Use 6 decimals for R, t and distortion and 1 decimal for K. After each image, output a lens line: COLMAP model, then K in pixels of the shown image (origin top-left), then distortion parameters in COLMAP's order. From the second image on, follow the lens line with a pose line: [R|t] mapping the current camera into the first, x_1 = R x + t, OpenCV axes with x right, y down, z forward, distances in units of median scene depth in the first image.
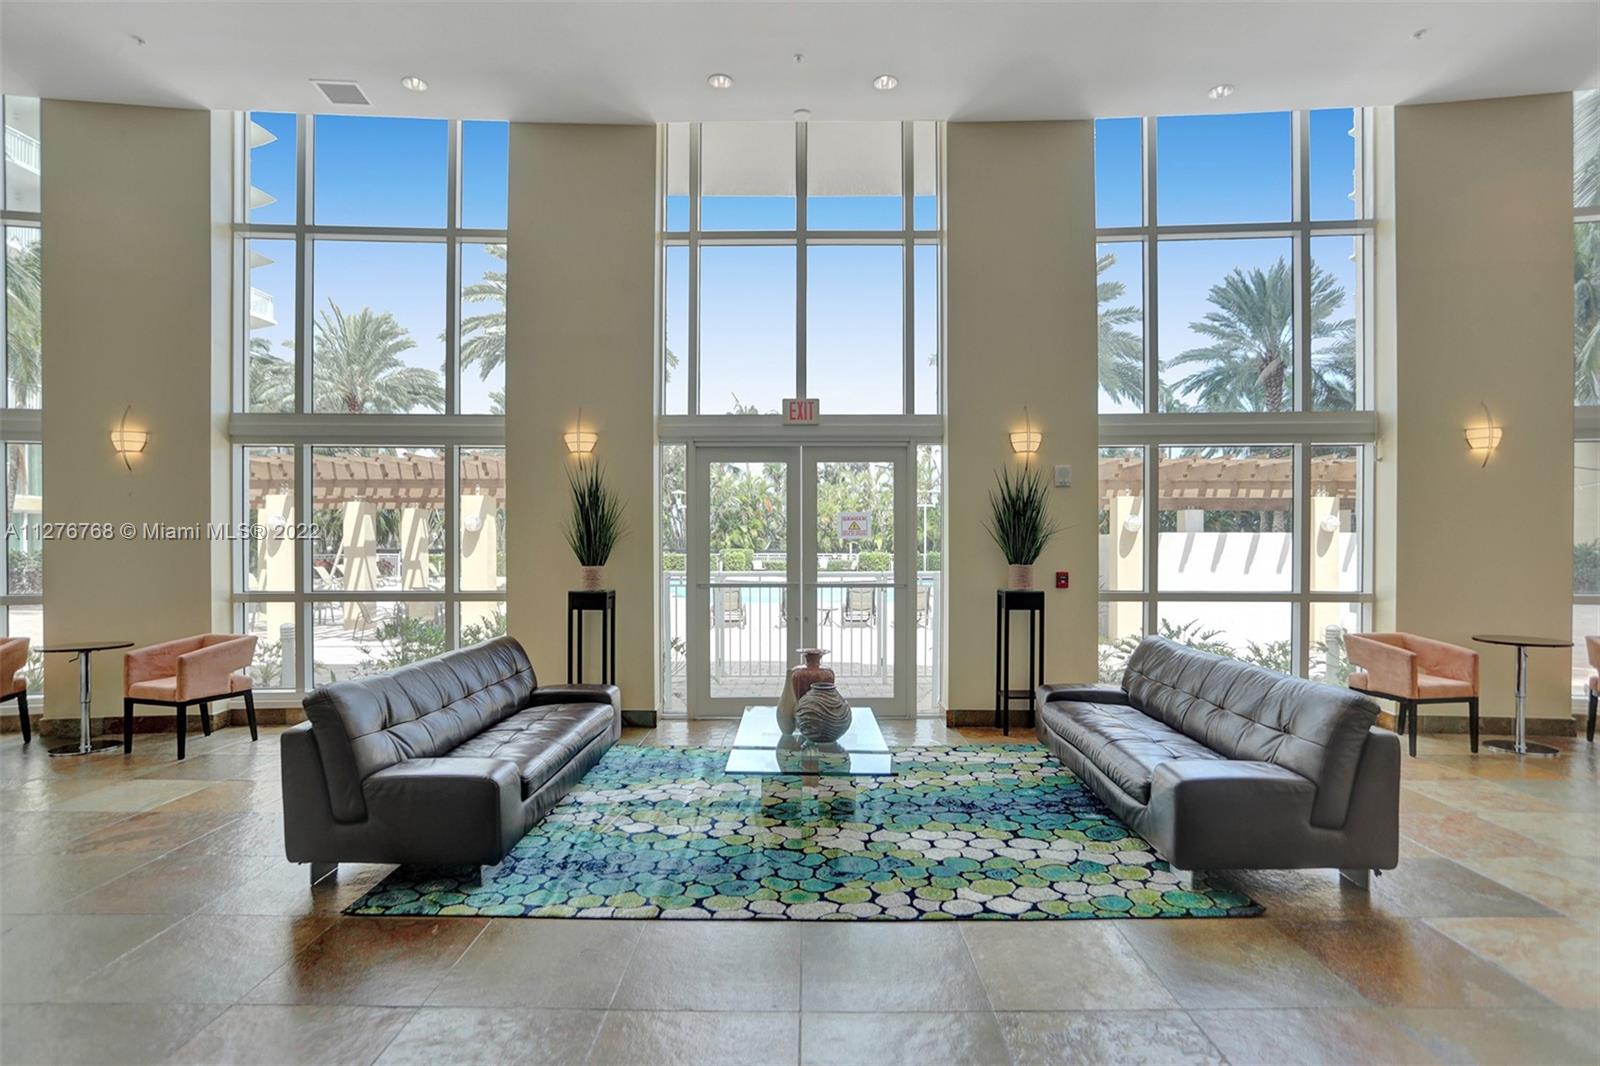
lens RADIAL K [[798.0, 0, 792.8], [0, 798.0, 534.6], [0, 0, 1]] dist [-0.046196, 0.023105]
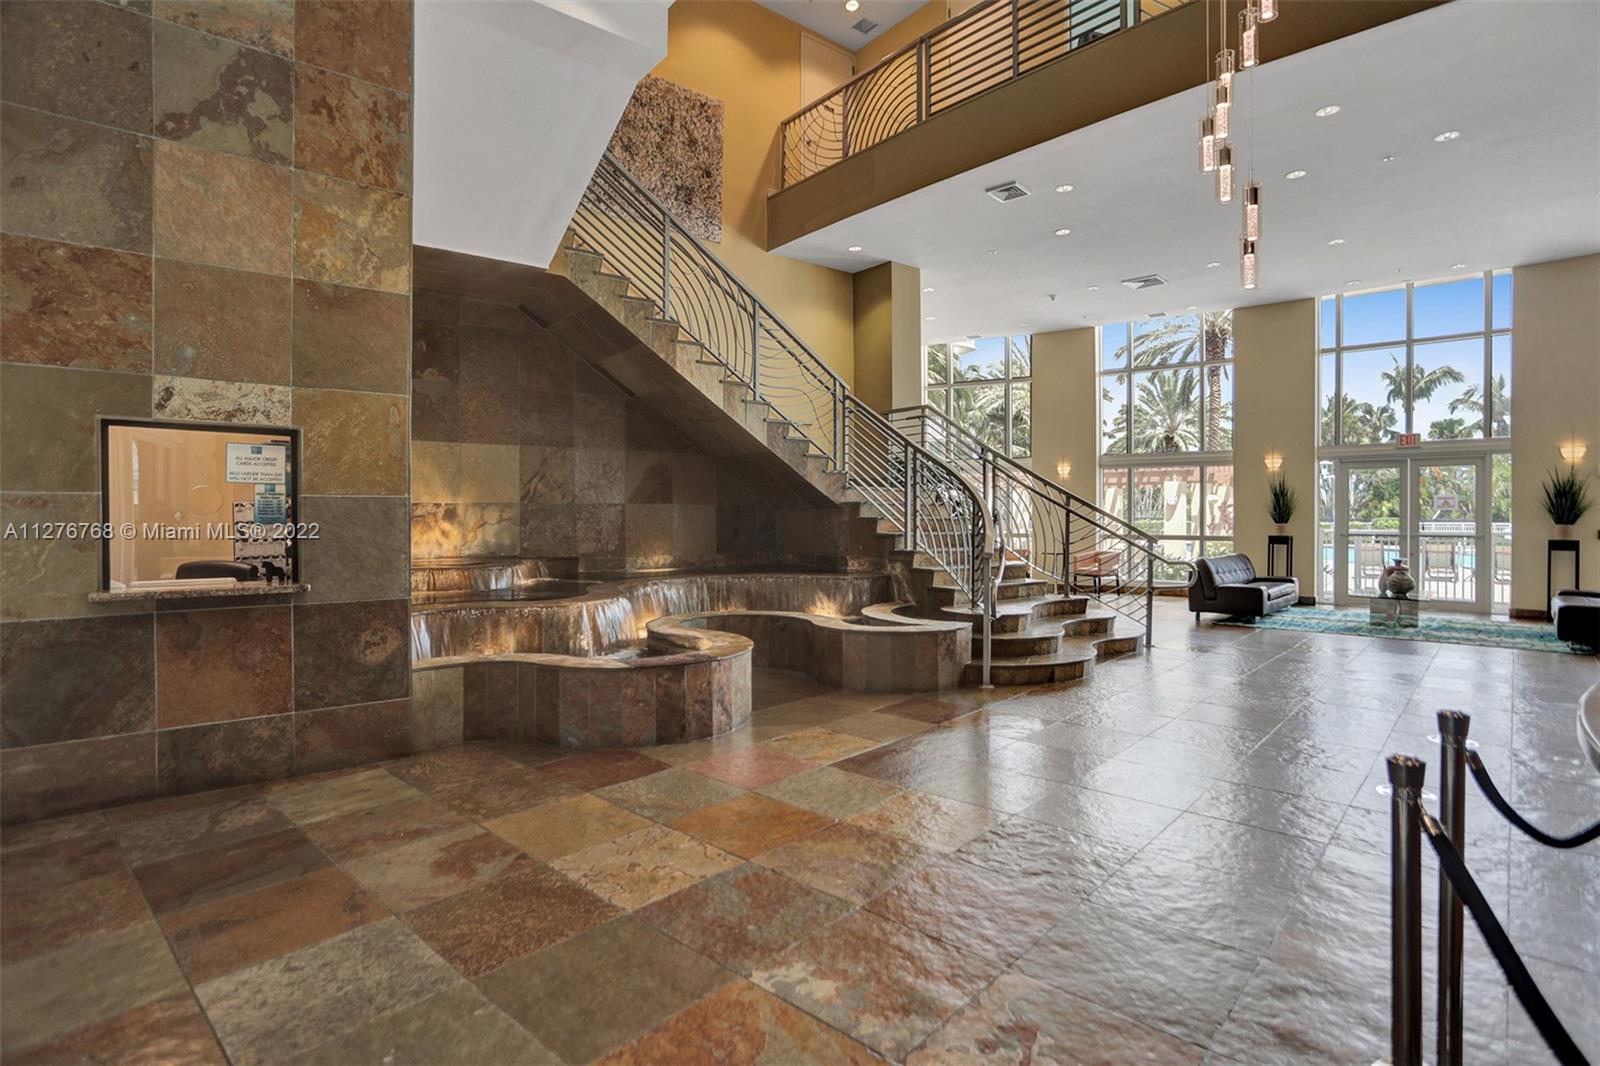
lens RADIAL K [[798.0, 0, 792.8], [0, 798.0, 534.6], [0, 0, 1]] dist [-0.046196, 0.023105]
pose [[0.744580, 0.016224, -0.667336, 0.165159], [0.009127, 0.999364, 0.034480, -0.013690], [0.667471, -0.031764, 0.743958, -1.340587]]
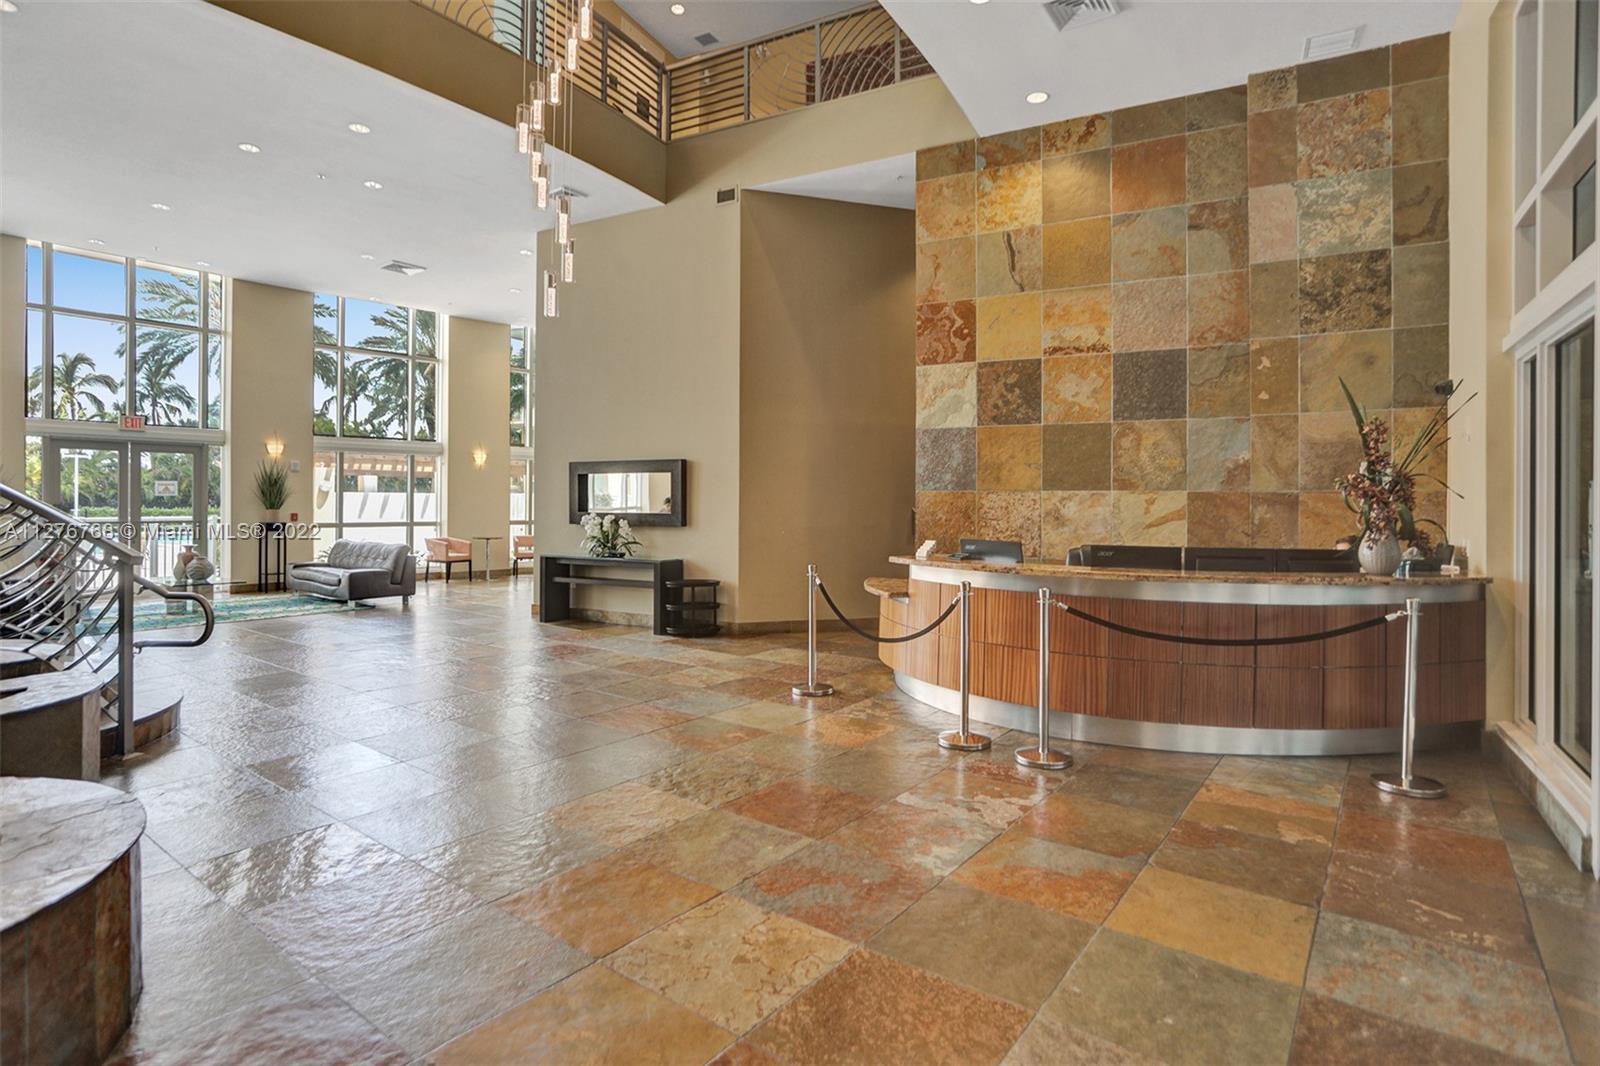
lens RADIAL K [[825.7, 0, 797.8], [0, 825.7, 521.7], [0, 0, 1]] dist [-0.050268, 0.026226]
pose [[0.589263, -0.015808, 0.807787, -0.591114], [-0.013739, 0.999468, 0.029581, -0.011350], [-0.807825, -0.028529, 0.588732, -1.285450]]
